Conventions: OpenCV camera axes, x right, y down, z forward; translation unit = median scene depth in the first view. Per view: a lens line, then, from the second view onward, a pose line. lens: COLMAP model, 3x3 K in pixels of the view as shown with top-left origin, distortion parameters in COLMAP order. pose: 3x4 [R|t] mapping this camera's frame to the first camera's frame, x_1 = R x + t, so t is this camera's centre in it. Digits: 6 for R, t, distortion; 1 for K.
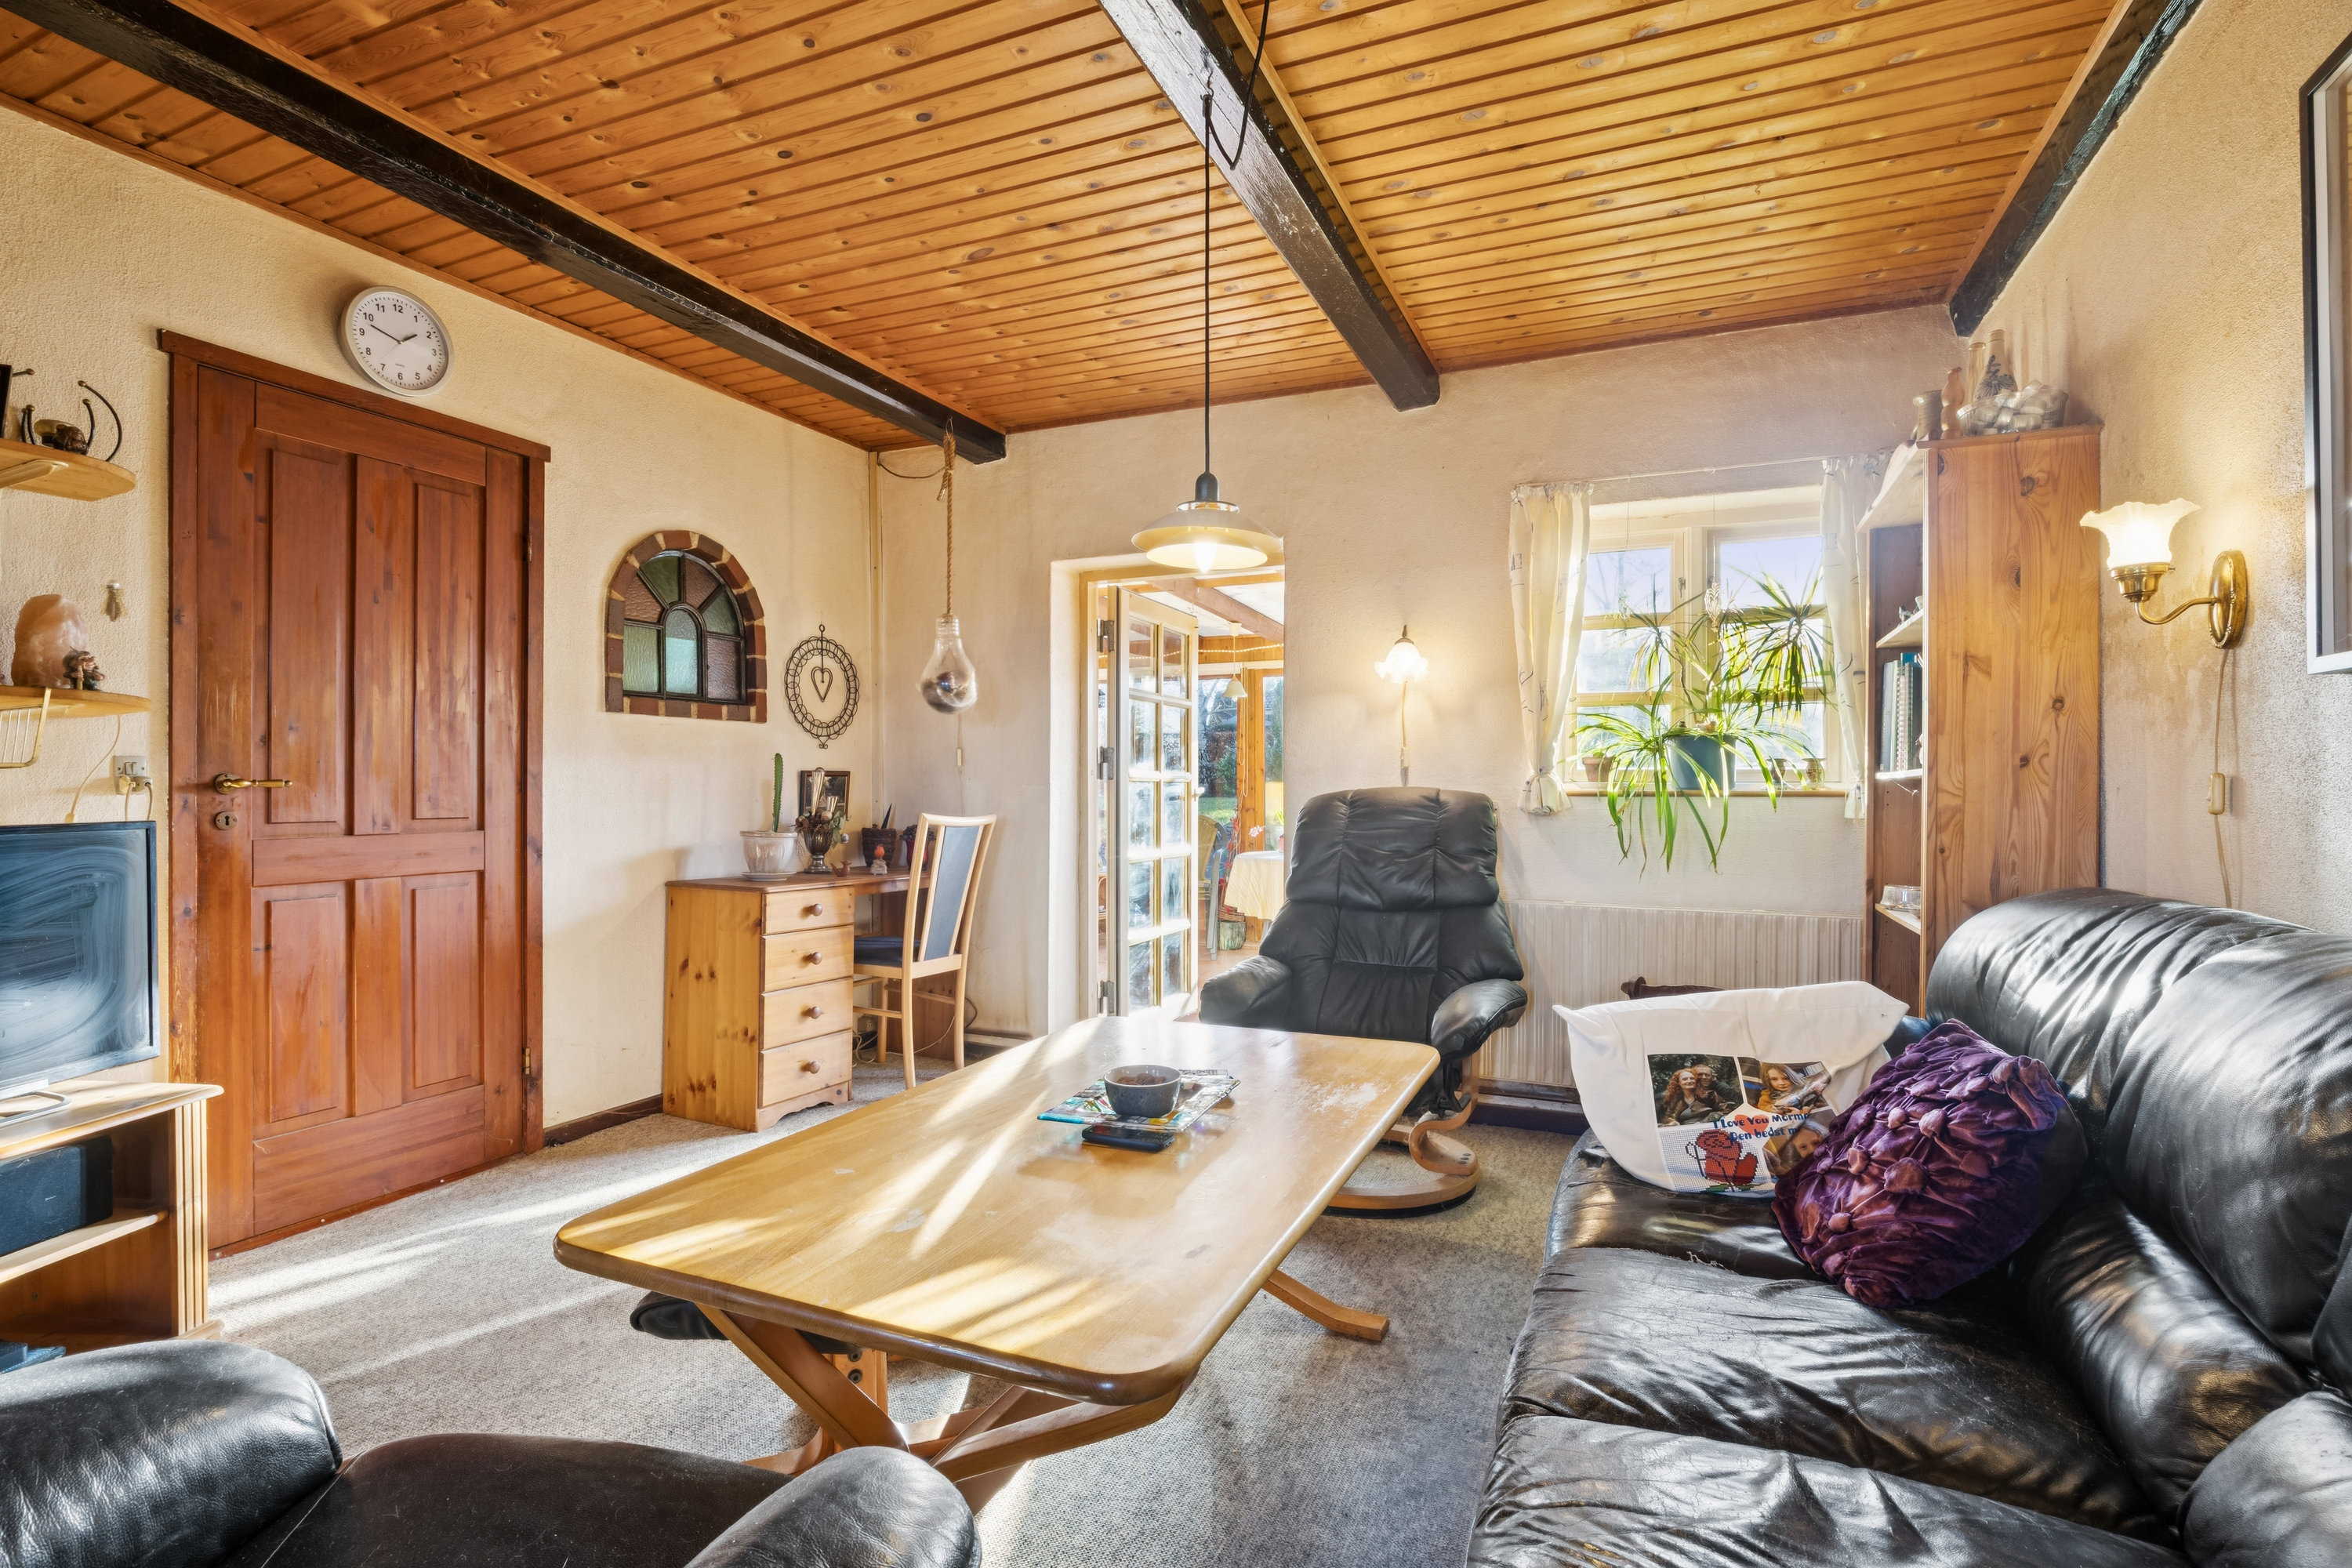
lens RADIAL K [[1090.9, 0, 1182.3], [0, 1090.9, 785.7], [0, 0, 1]] dist [-0.006326, -0.000343]
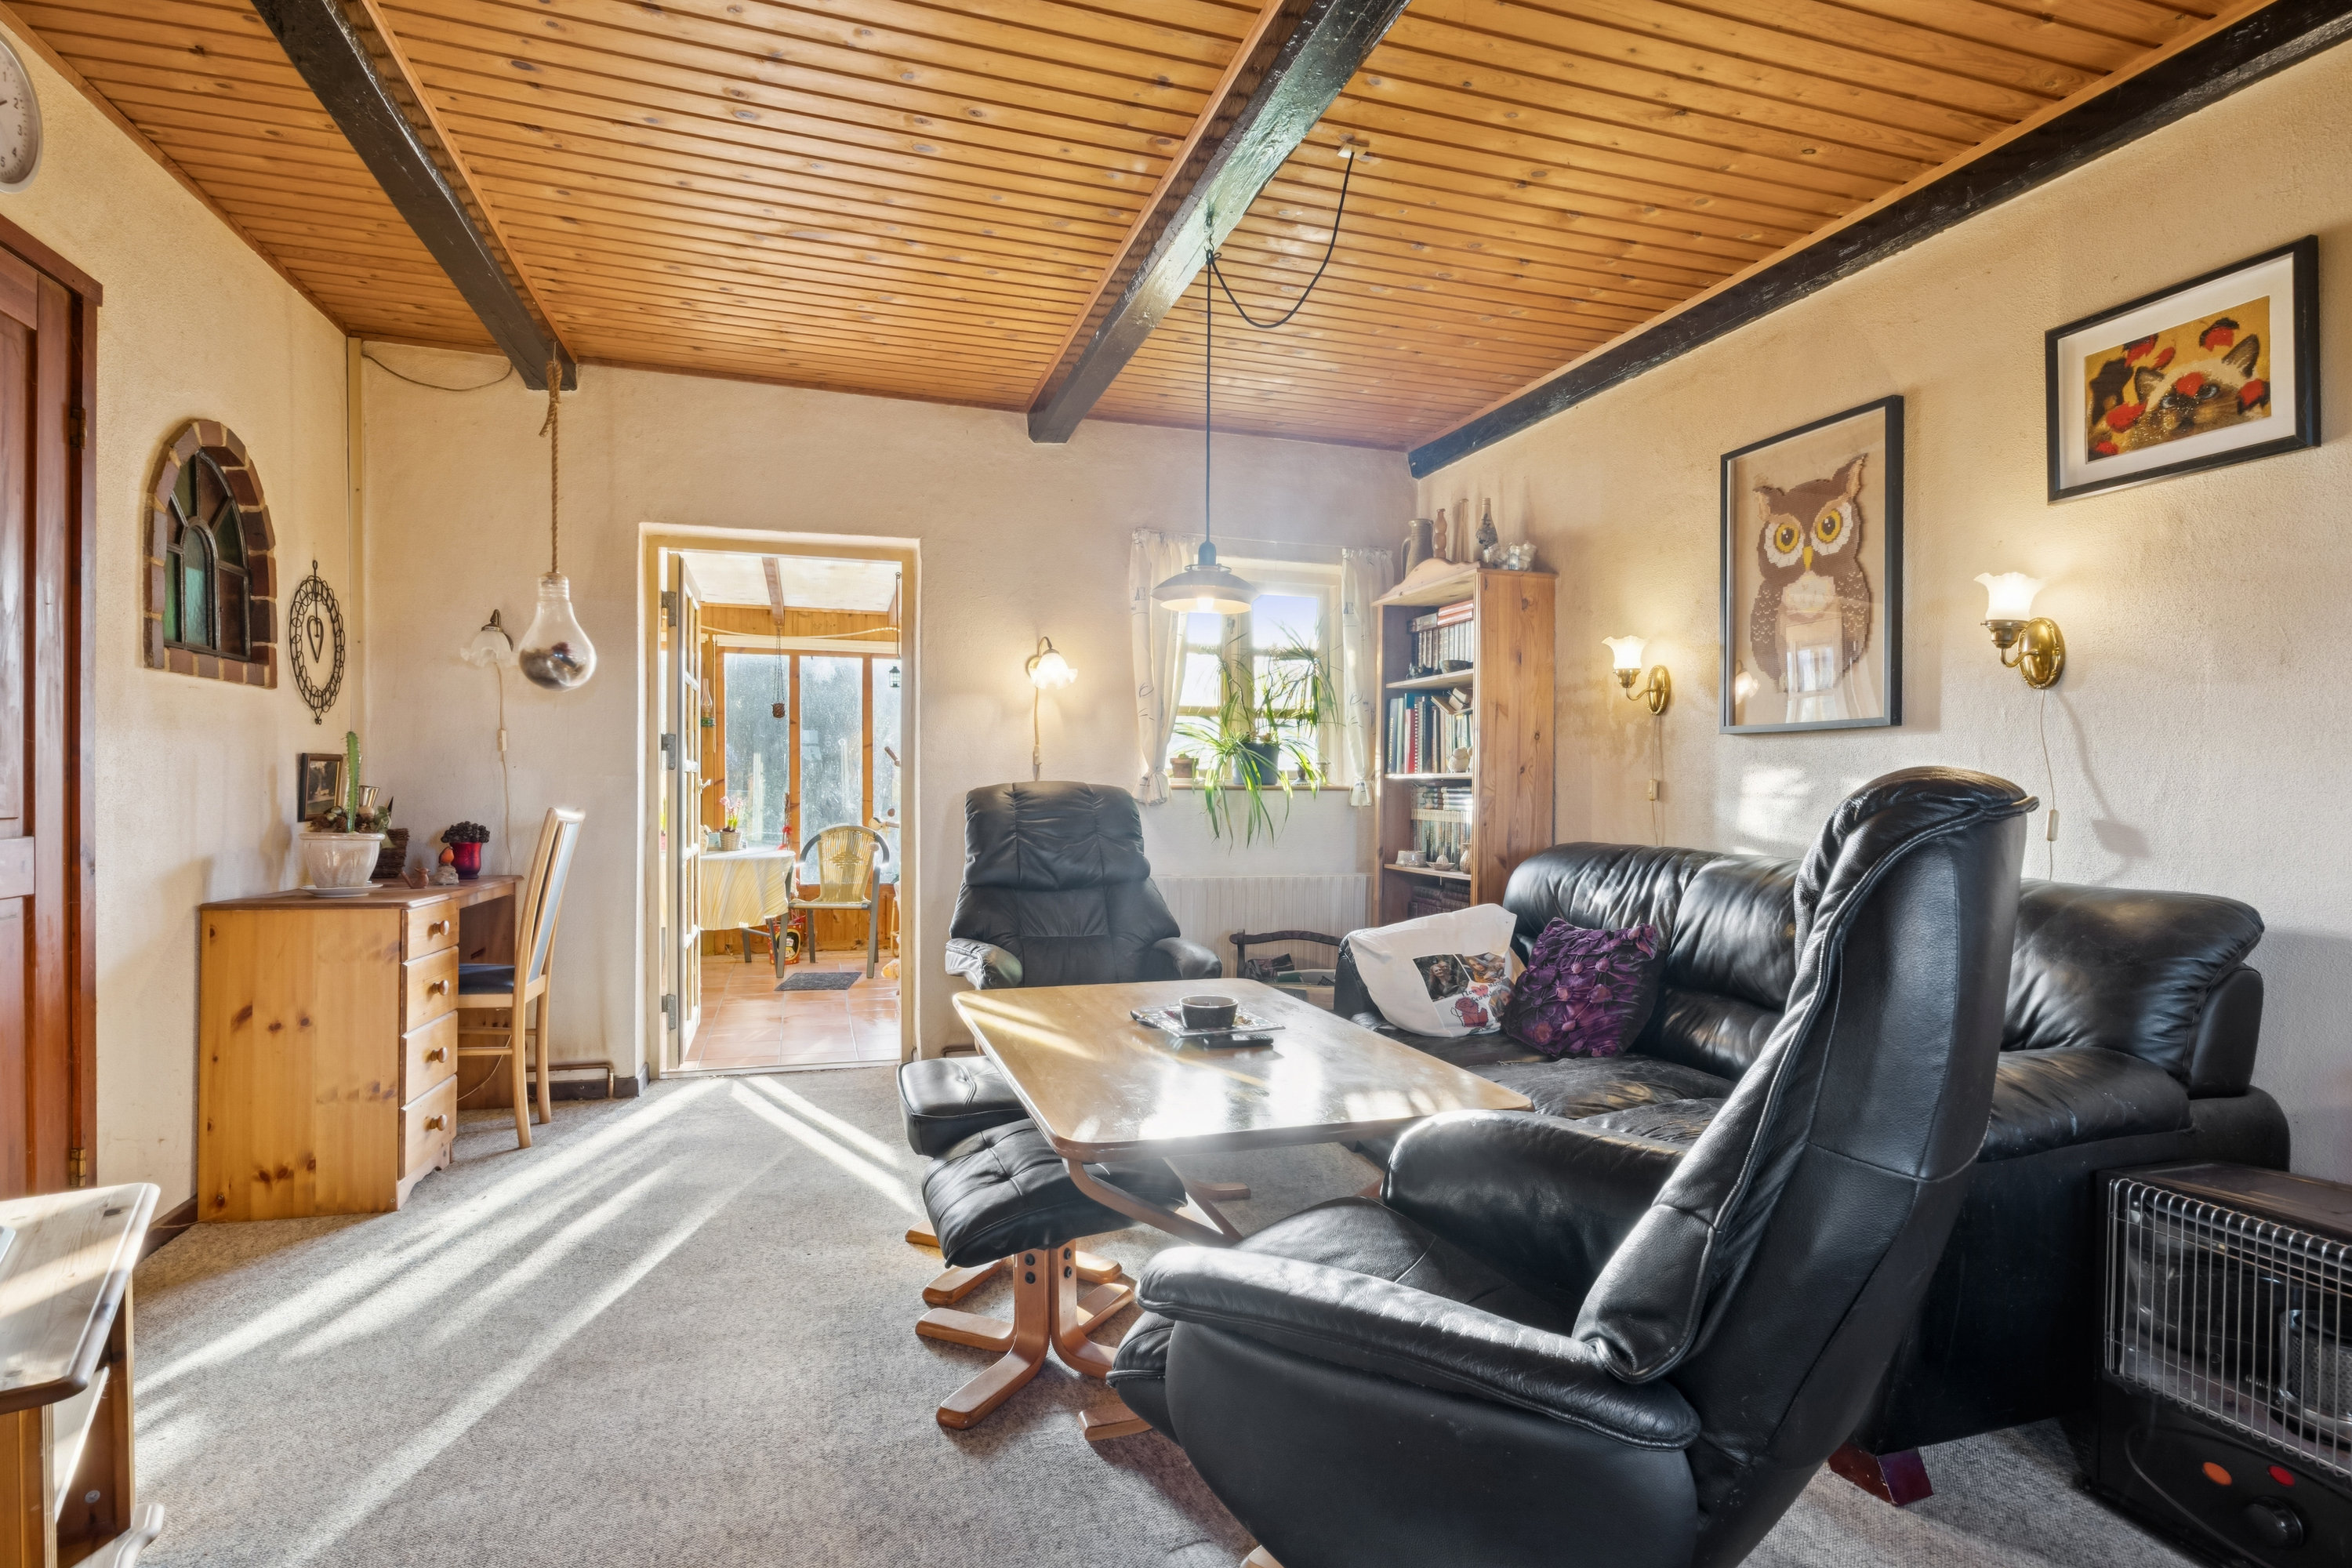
lens RADIAL K [[1228.8, 0, 1186.8], [0, 1228.8, 789.5], [0, 0, 1]] dist [0.007801, 0.000494]
pose [[0.754306, 0.002245, 0.656519, -0.552128], [-0.009199, 0.999932, 0.007149, -0.000700], [-0.656458, -0.011432, 0.754276, -0.054815]]
